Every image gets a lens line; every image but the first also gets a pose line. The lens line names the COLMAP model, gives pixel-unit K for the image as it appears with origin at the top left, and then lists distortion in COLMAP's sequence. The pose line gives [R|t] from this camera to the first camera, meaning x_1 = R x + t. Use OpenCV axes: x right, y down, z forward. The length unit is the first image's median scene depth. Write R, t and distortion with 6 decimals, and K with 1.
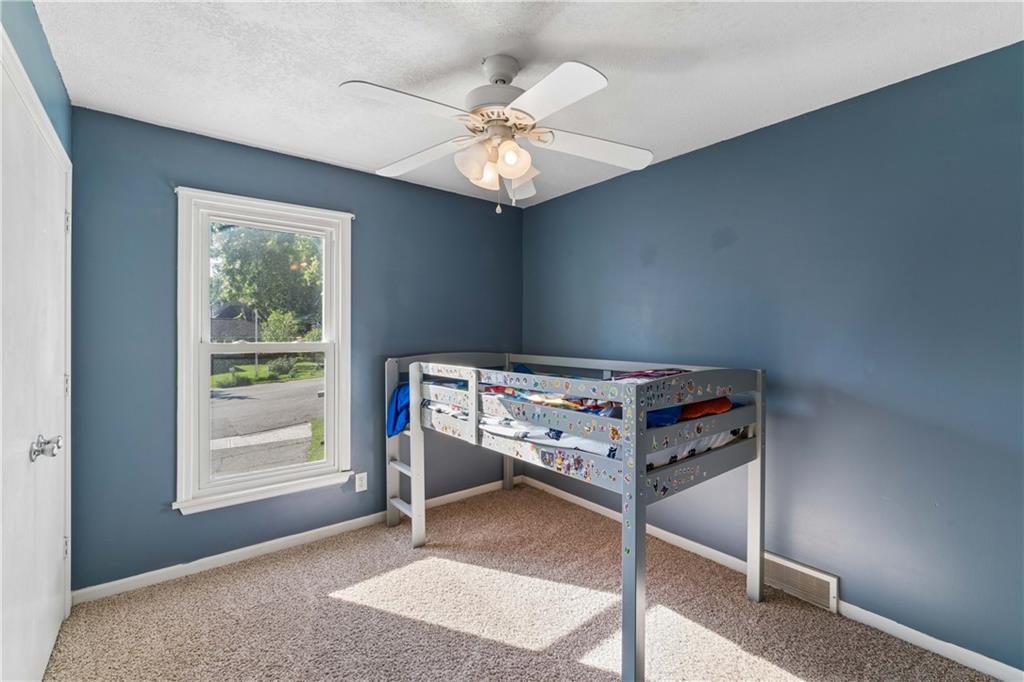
lens RADIAL K [[450.1, 0, 510.9], [0, 450.1, 334.4], [0, 0, 1]] dist [-0.004593, -0.000312]
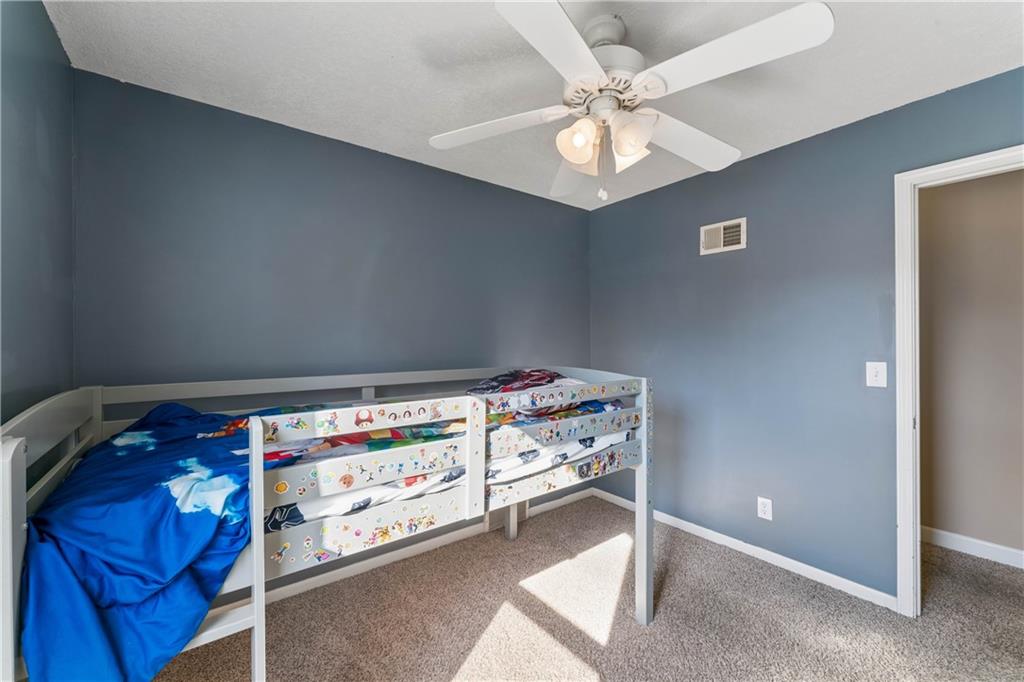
lens RADIAL K [[411.8, 0, 515.5], [0, 411.8, 339.5], [0, 0, 1]] dist [-0.001200, -0.000498]
pose [[0.016760, 0.000398, 0.999859, -0.742654], [0.009254, 0.999957, -0.000554, -0.003388], [-0.999817, 0.009262, 0.016755, 1.054332]]
